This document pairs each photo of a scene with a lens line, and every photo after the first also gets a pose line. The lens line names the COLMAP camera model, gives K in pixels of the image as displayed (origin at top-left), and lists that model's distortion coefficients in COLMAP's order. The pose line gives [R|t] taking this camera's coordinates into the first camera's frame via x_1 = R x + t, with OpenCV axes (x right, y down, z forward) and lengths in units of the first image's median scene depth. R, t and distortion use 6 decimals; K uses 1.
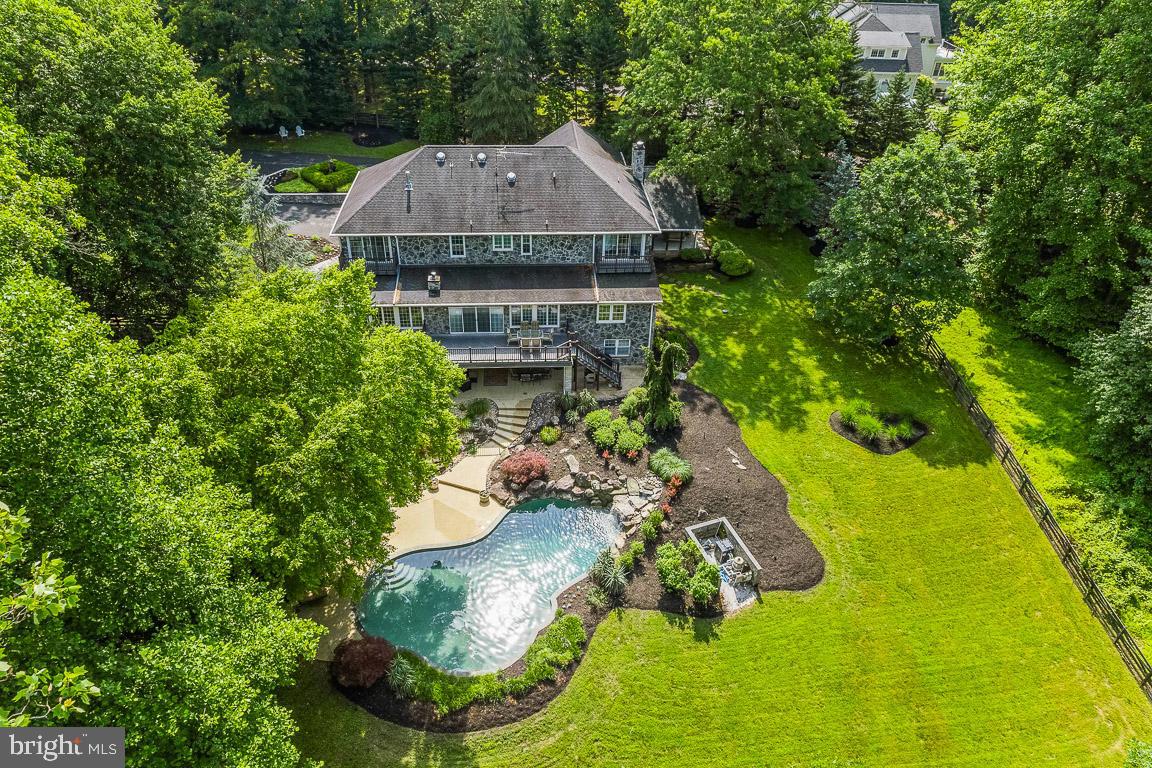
lens RADIAL K [[745.2, 0, 576.0], [0, 745.2, 384.0], [0, 0, 1]] dist [-0.000746, -0.000326]
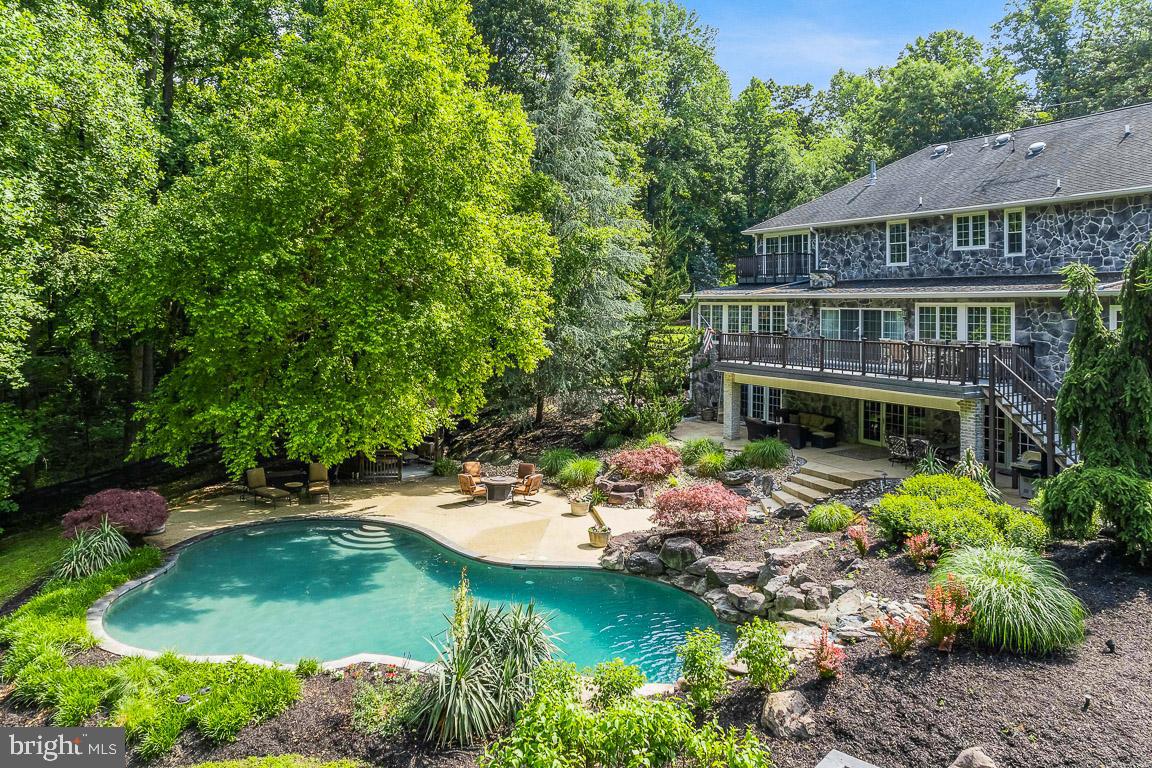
lens RADIAL K [[773.5, 0, 592.6], [0, 773.5, 270.6], [0, 0, 1]] dist [-0.001081, 0.045333]
pose [[0.476797, -0.056900, -0.877170, 0.266180], [-0.516774, 0.789090, -0.332086, 0.161053], [0.711062, 0.611636, 0.346831, 0.645615]]
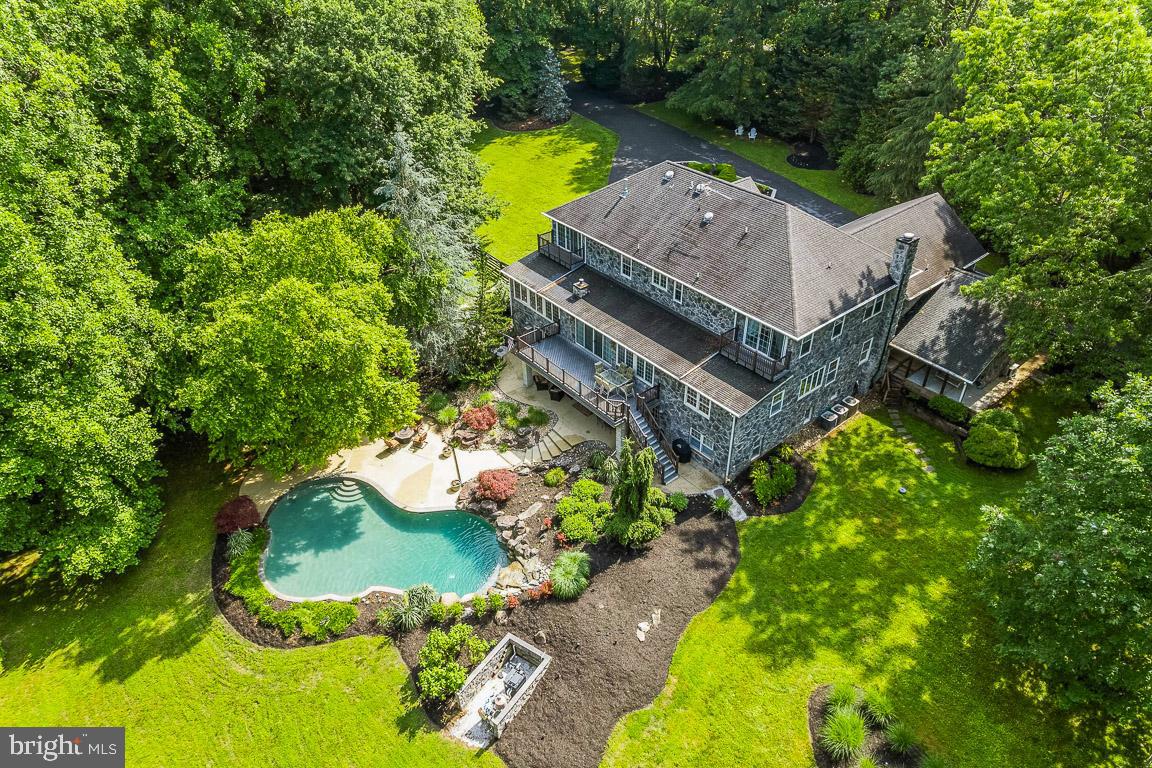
lens RADIAL K [[745.6, 0, 578.7], [0, 745.6, 395.0], [0, 0, 1]] dist [-0.008919, -0.000908]
pose [[0.578873, 0.458442, -0.674342, 0.534482], [-0.453929, 0.868175, 0.200552, -0.209998], [0.677388, 0.190009, 0.710663, 0.322630]]
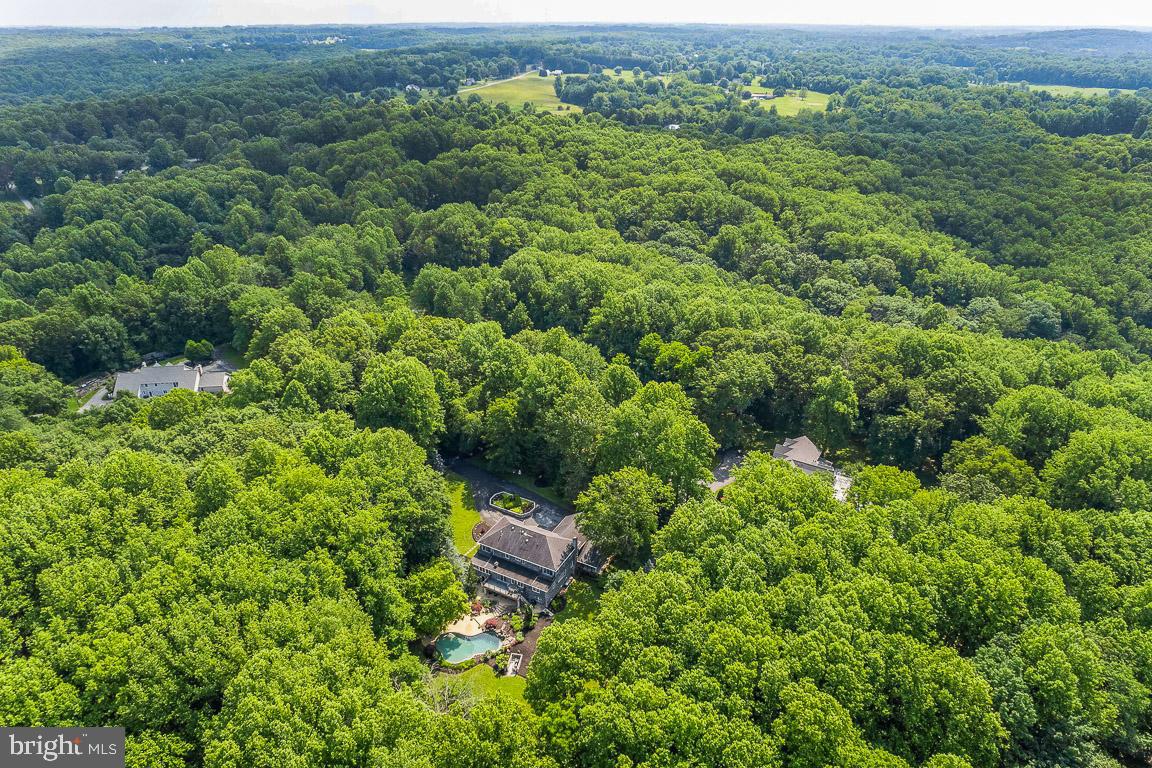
lens RADIAL K [[745.2, 0, 576.0], [0, 745.2, 384.0], [0, 0, 1]] dist [-0.000746, -0.000326]
pose [[0.845898, 0.217529, -0.486968, 1.706717], [-0.291048, 0.953384, -0.079693, -0.793625], [0.446932, 0.209143, 0.869777, -2.158551]]
